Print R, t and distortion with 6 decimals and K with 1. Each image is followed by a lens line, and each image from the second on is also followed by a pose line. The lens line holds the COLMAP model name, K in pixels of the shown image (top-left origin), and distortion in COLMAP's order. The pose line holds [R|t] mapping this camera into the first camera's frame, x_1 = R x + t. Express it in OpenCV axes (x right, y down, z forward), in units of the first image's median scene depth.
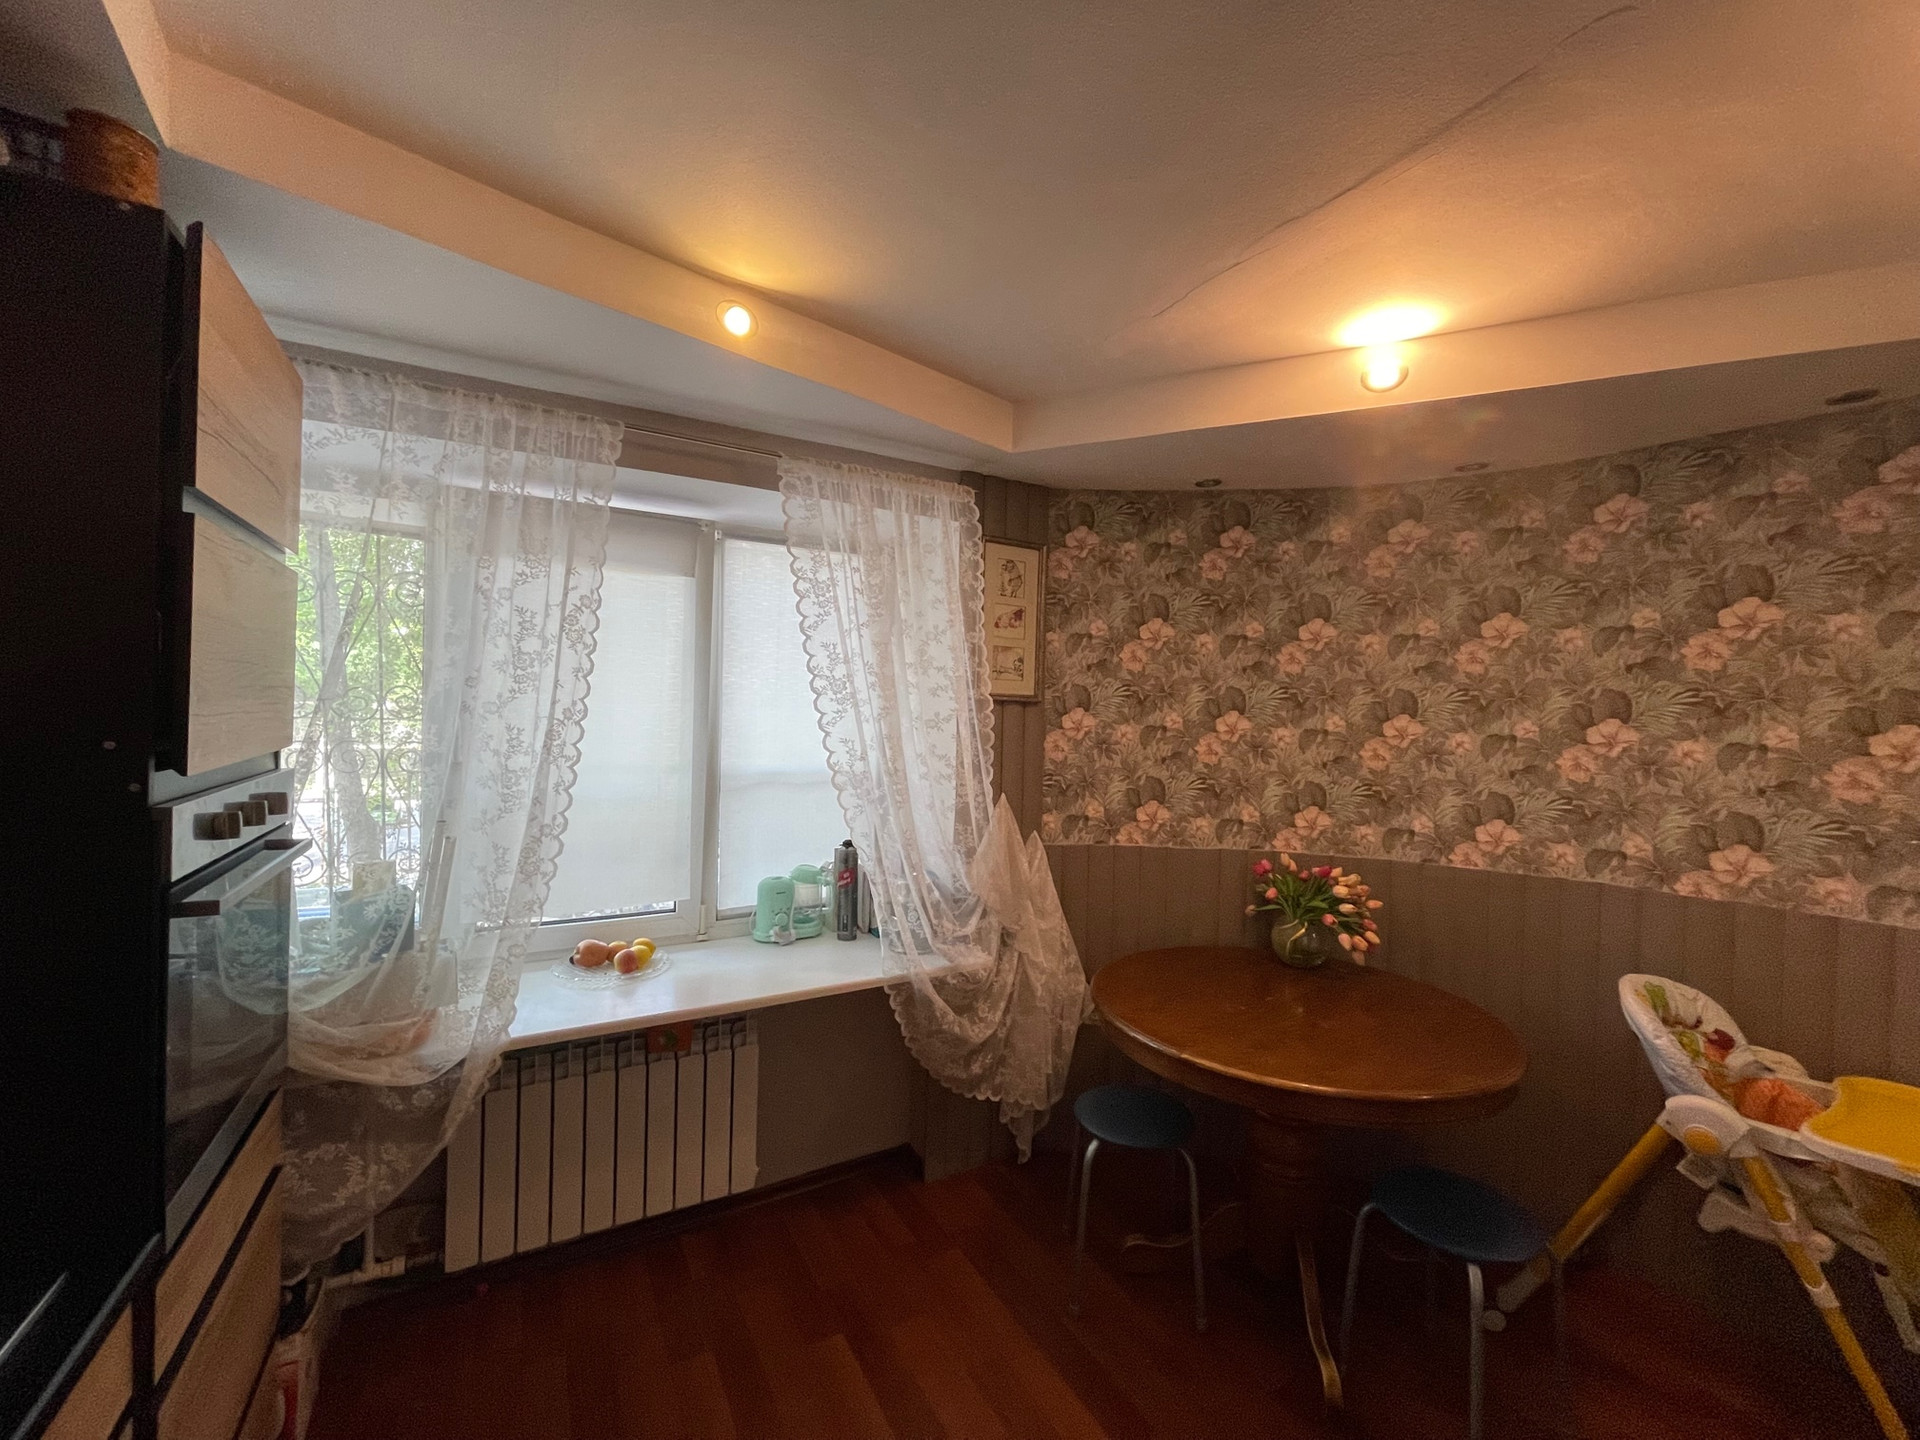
lens RADIAL K [[769.2, 0, 958.6], [0, 769.2, 710.7], [0, 0, 1]] dist [-0.012323, 0.002771]
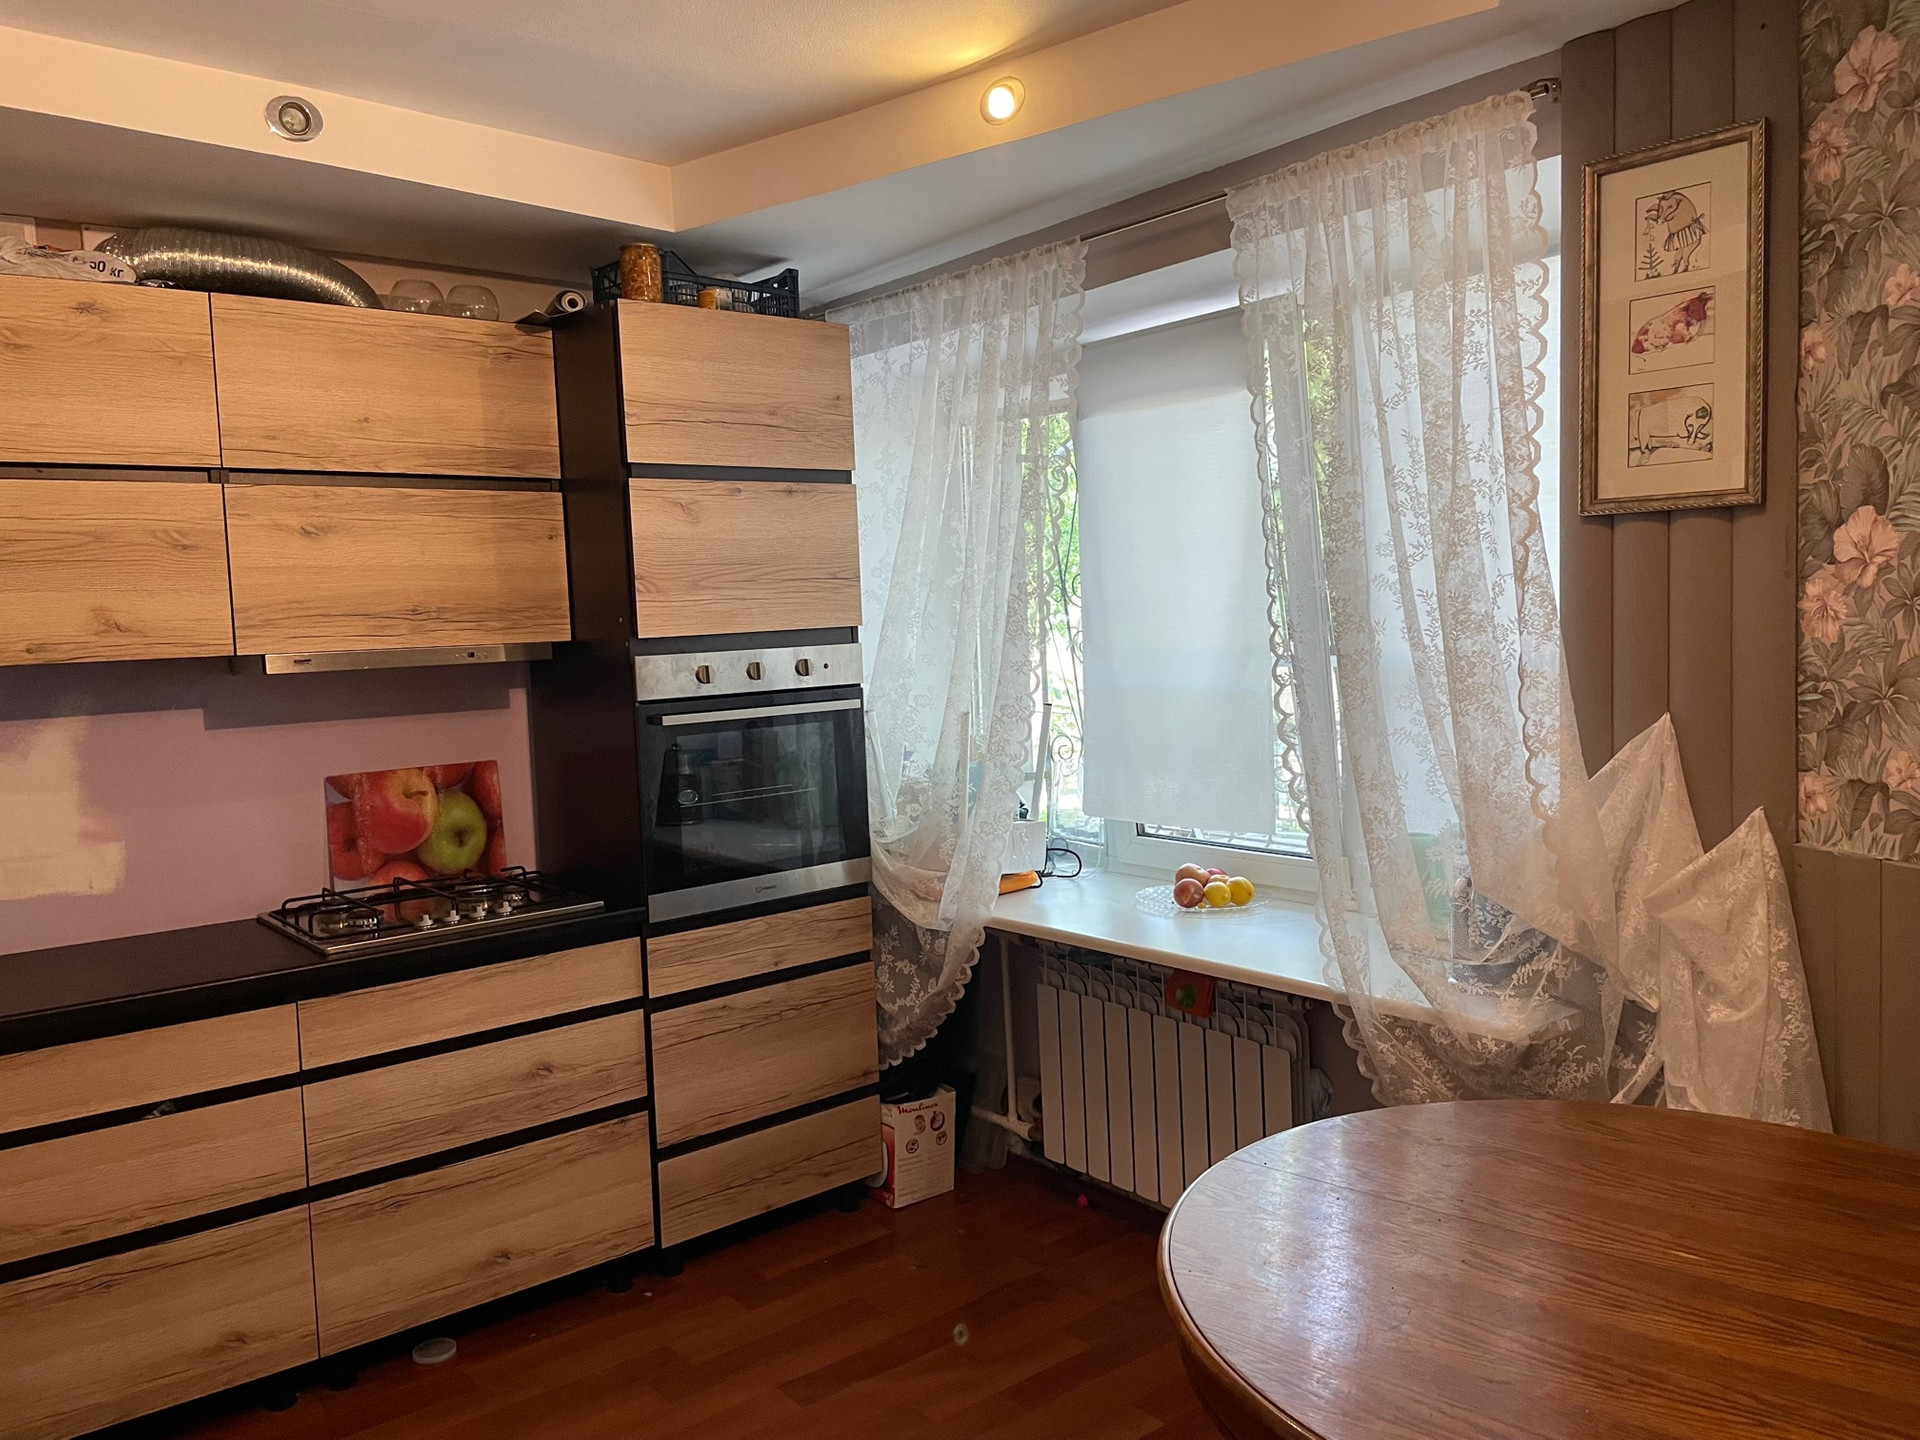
lens RADIAL K [[1449.2, 0, 971.6], [0, 1449.2, 707.9], [0, 0, 1]] dist [0.077757, -0.099035]
pose [[0.166158, 0.032492, -0.985564, 0.851821], [0.038252, 0.998492, 0.039367, 0.053757], [0.985357, -0.044241, 0.164665, 0.449647]]
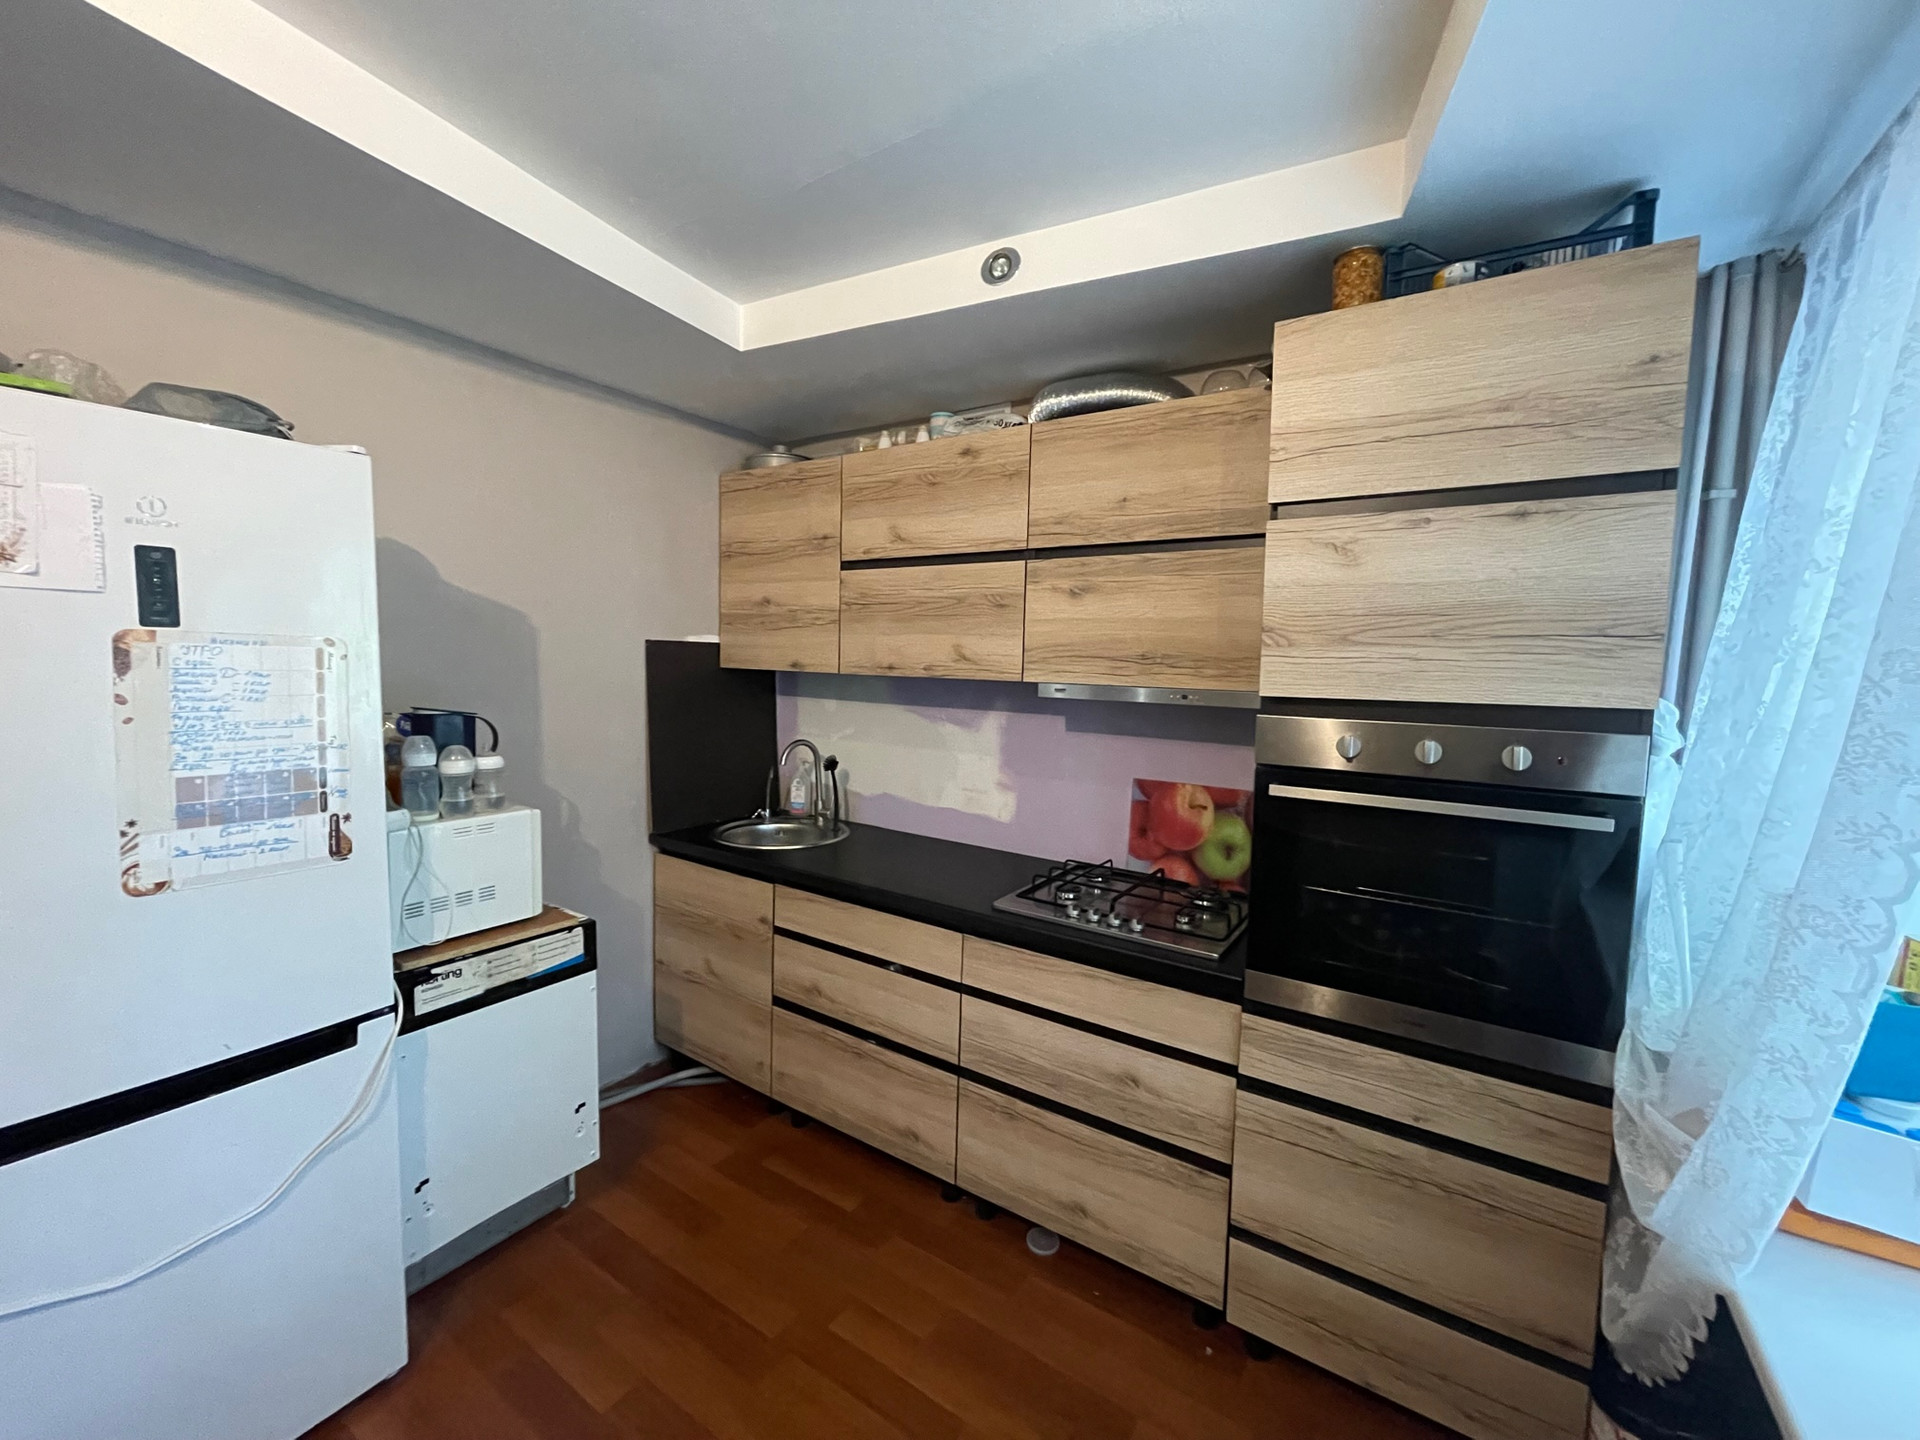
lens RADIAL K [[769.2, 0, 949.8], [0, 769.2, 716.7], [0, 0, 1]] dist [-0.012323, 0.002771]
pose [[-0.891580, -0.013530, -0.452661, 0.085903], [-0.050292, 0.996329, 0.069276, 0.020025], [0.450062, 0.084530, -0.888988, 0.795553]]
